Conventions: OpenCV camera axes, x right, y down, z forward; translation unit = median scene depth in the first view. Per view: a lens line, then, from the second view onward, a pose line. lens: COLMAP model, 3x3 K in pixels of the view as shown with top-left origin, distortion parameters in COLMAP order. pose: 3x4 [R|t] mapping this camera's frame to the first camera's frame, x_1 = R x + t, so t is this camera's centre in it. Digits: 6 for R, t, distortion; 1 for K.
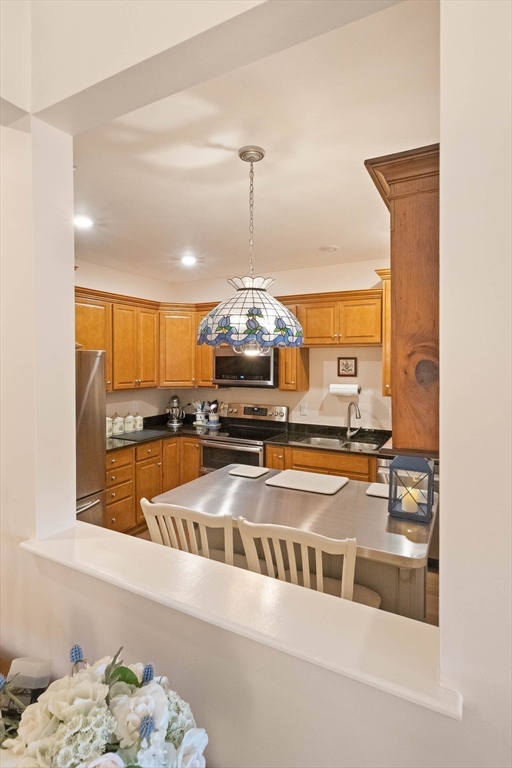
lens RADIAL K [[400.9, 0, 254.8], [0, 400.9, 367.0], [0, 0, 1]] dist [-0.002310, 0.000127]
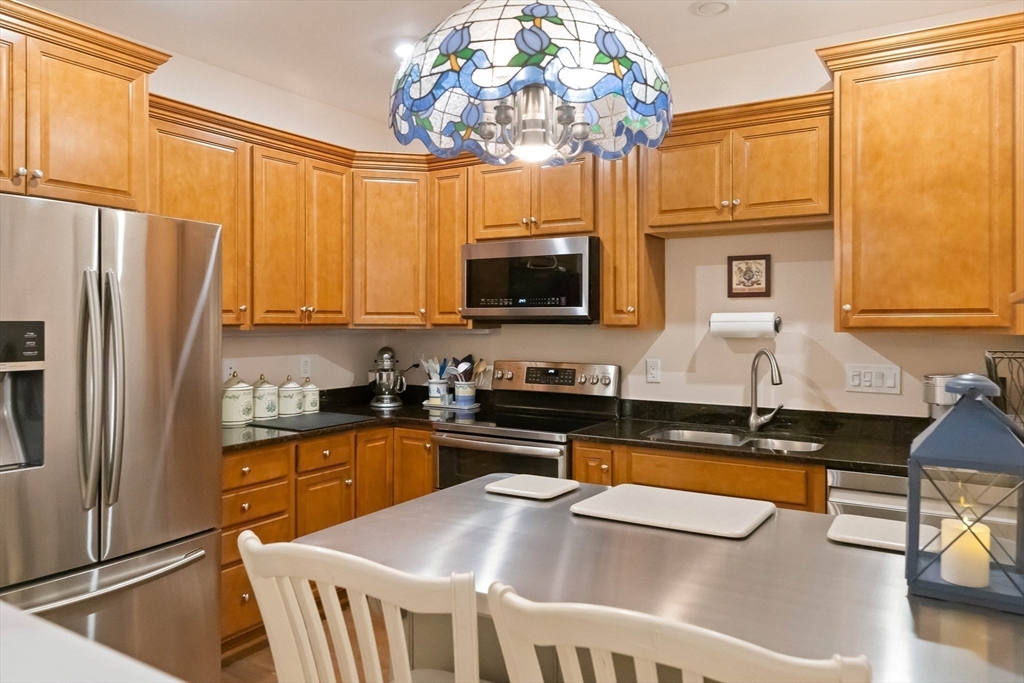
lens RADIAL K [[723.4, 0, 508.0], [0, 723.4, 322.7], [0, 0, 1]] dist [0.003973, -0.002037]
pose [[0.998062, -0.001139, -0.062213, 0.004982], [0.000418, 0.999932, -0.011613, 0.064254], [0.062222, 0.011565, 0.997995, 0.153926]]
